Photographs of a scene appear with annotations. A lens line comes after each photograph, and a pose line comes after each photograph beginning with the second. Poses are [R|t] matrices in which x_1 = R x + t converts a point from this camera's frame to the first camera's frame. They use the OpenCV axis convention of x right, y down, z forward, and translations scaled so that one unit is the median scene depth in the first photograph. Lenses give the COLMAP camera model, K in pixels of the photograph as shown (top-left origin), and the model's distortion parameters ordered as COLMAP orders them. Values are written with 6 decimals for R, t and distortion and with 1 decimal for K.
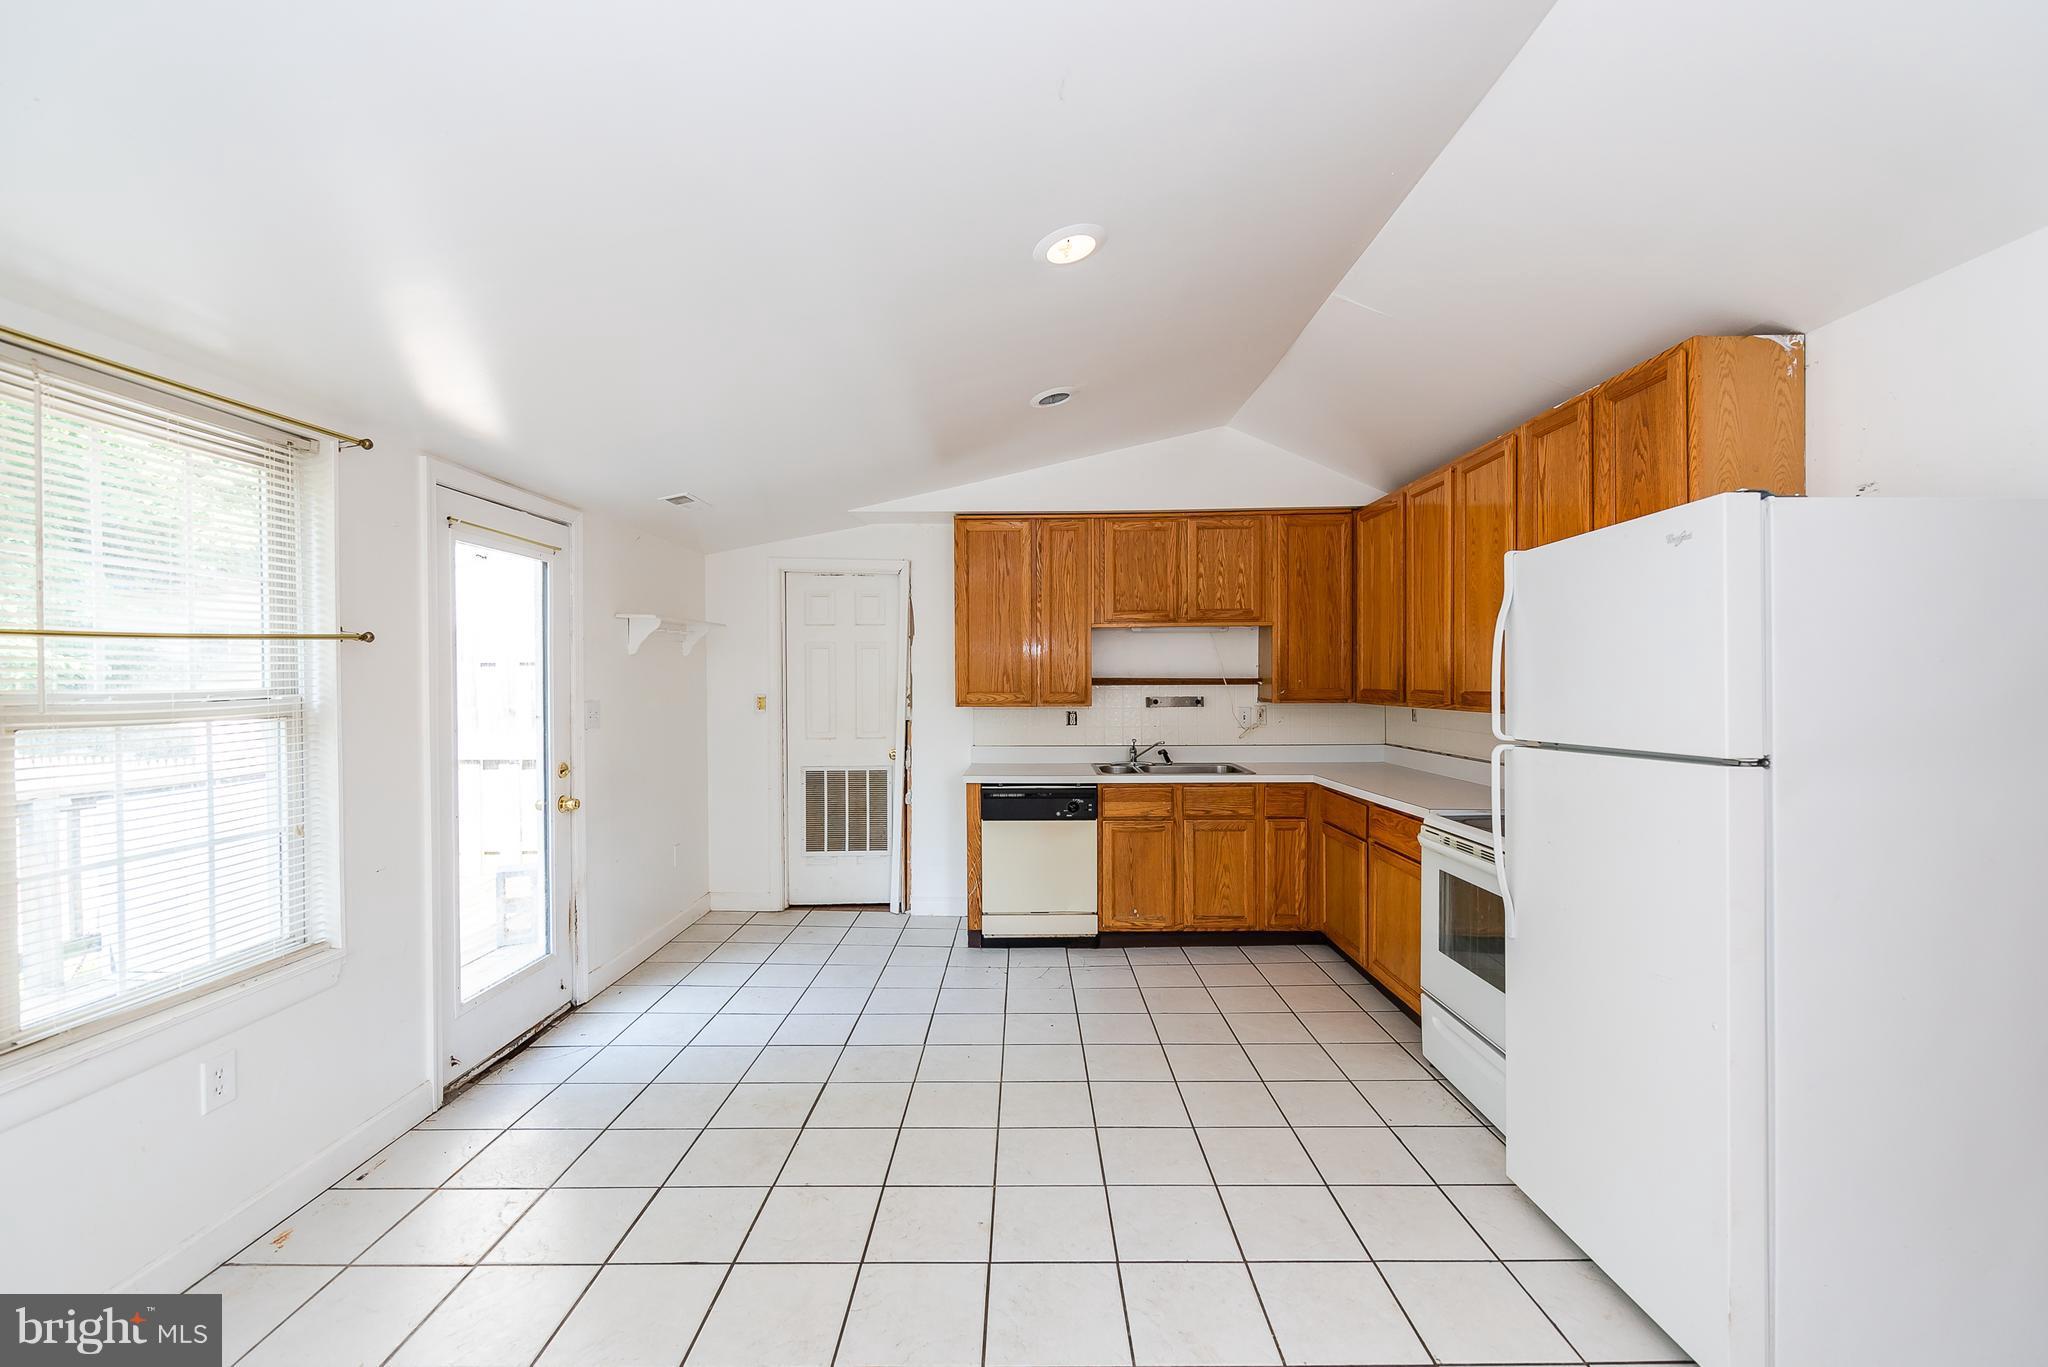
lens RADIAL K [[820.4, 0, 1026.1], [0, 820.4, 687.5], [0, 0, 1]] dist [0.001548, -0.005311]
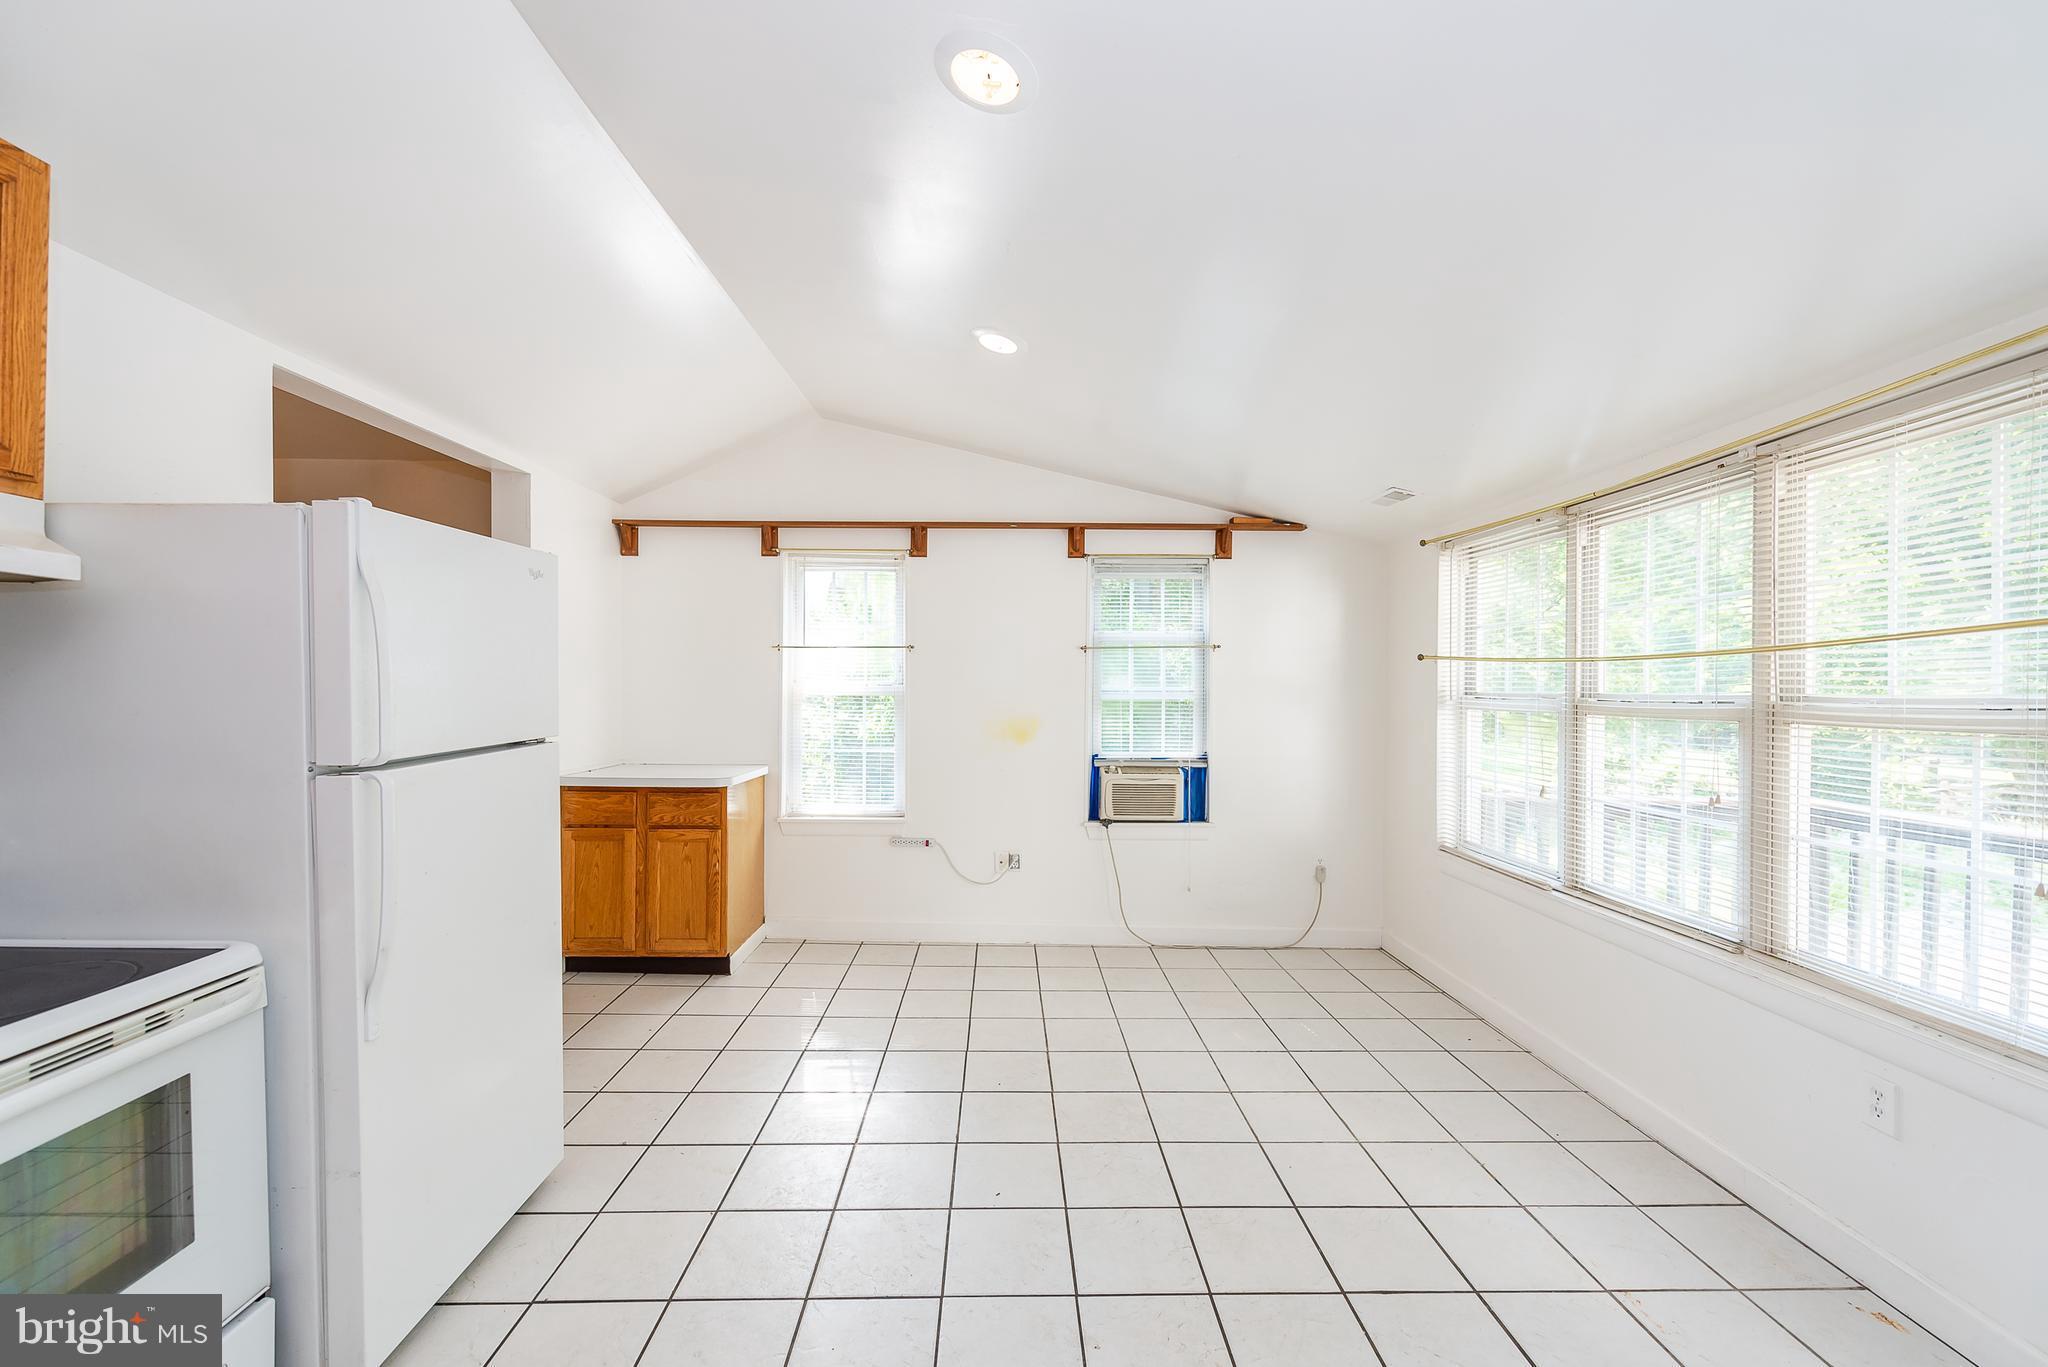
lens RADIAL K [[808.0, 0, 1014.8], [0, 808.0, 689.4], [0, 0, 1]] dist [0.009677, -0.005655]
pose [[-0.999886, -0.001824, -0.015004, 0.019537], [-0.001987, 0.999939, 0.010864, -0.005676], [0.014984, 0.010893, -0.999828, 0.874179]]
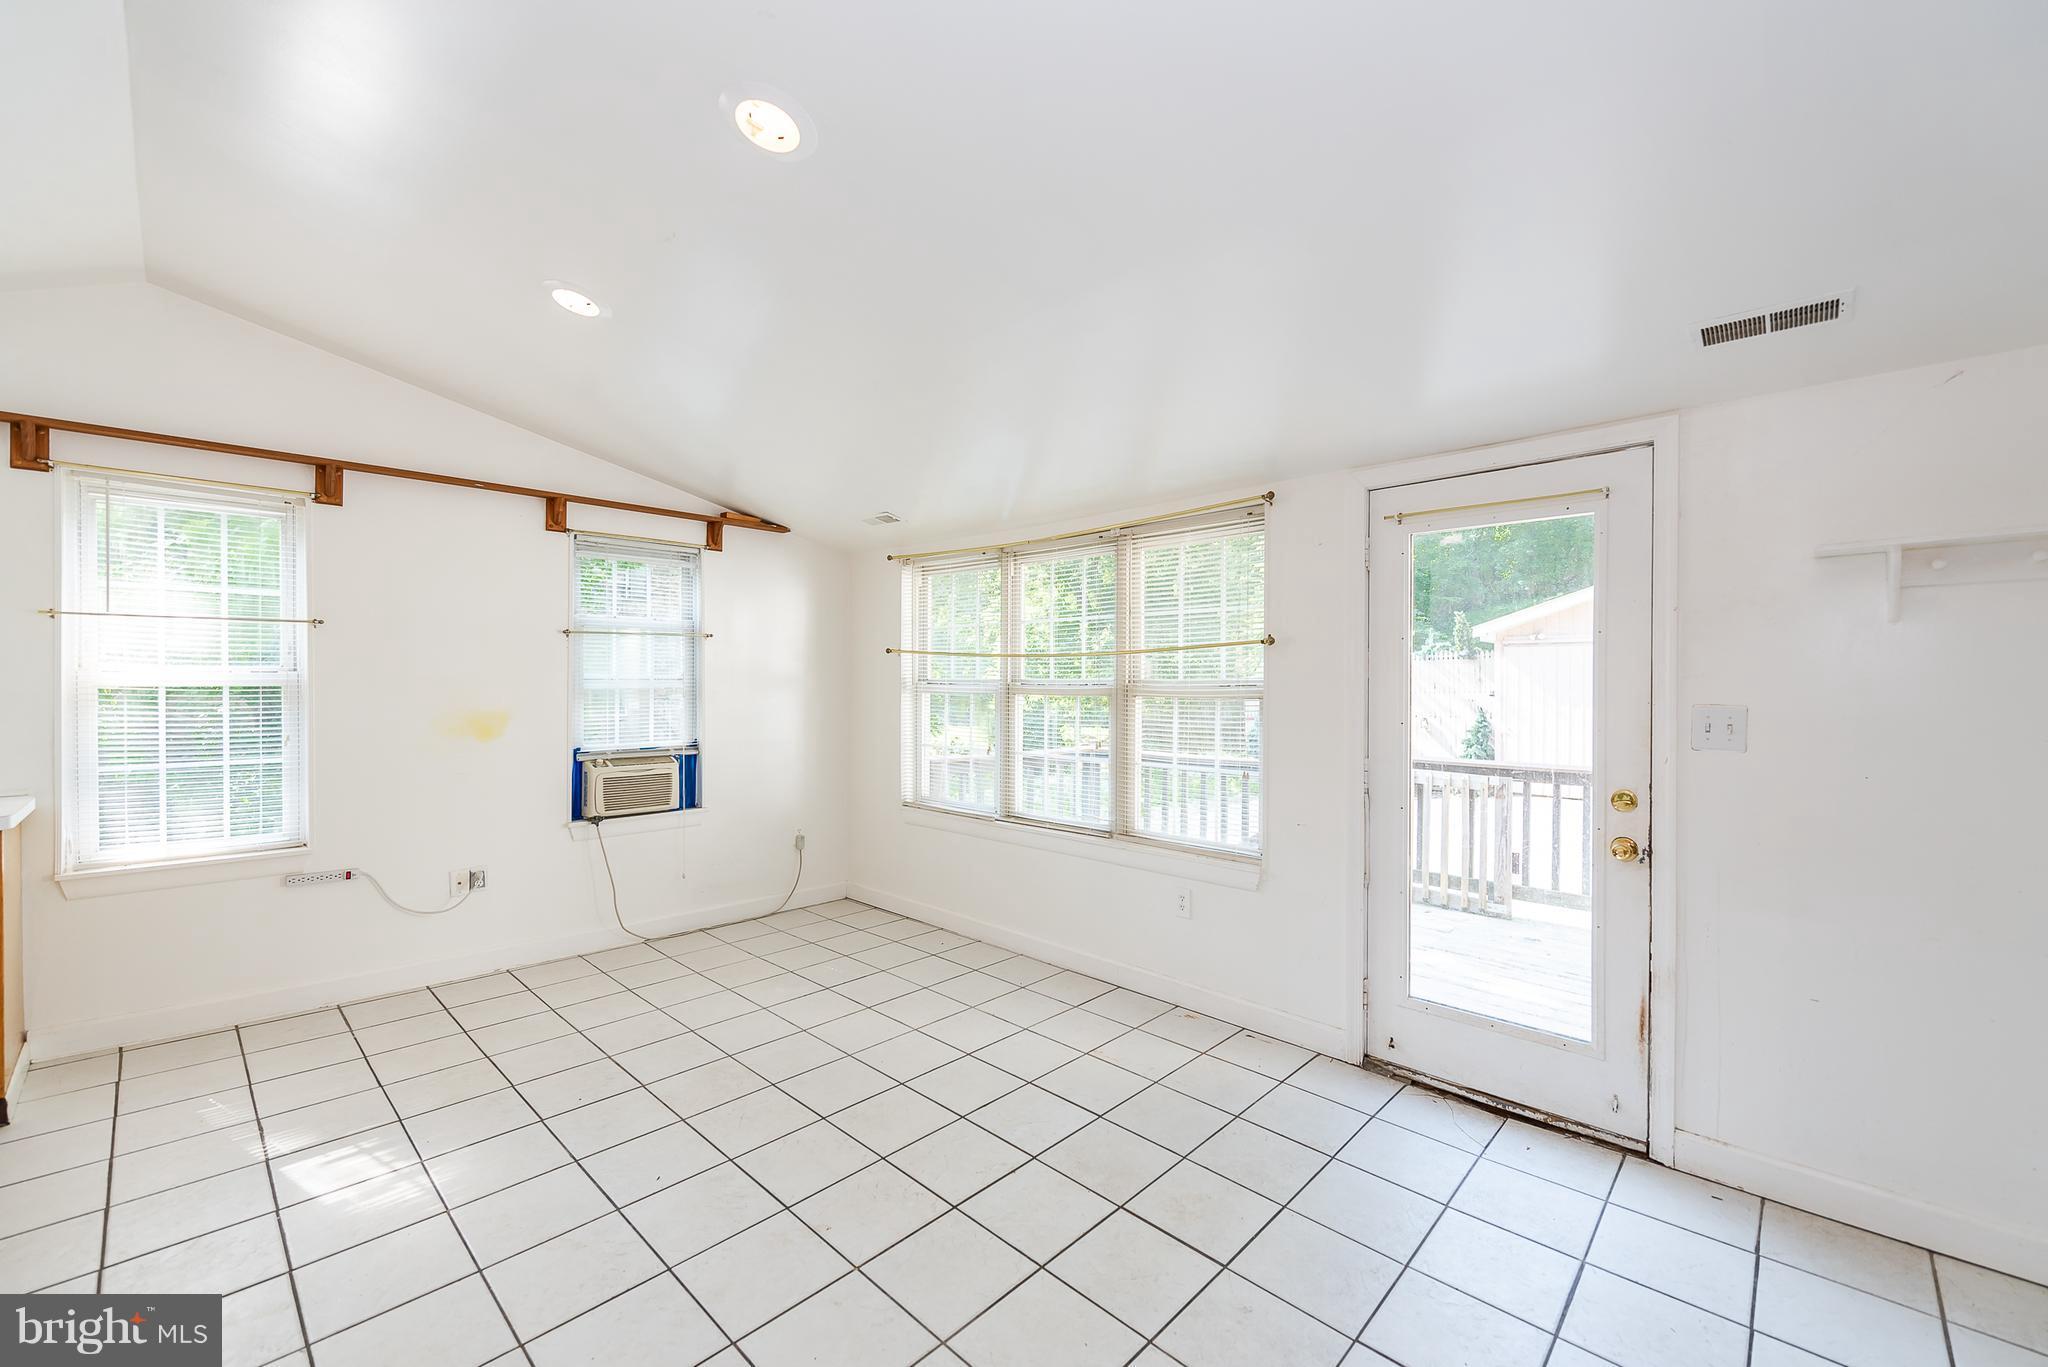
lens RADIAL K [[820.4, 0, 1026.1], [0, 820.4, 687.5], [0, 0, 1]] dist [0.001548, -0.005311]
pose [[-0.688289, 0.007730, -0.725395, 0.234967], [-0.007228, 0.999821, 0.017512, -0.003456], [0.725400, 0.017297, -0.688110, 0.887361]]
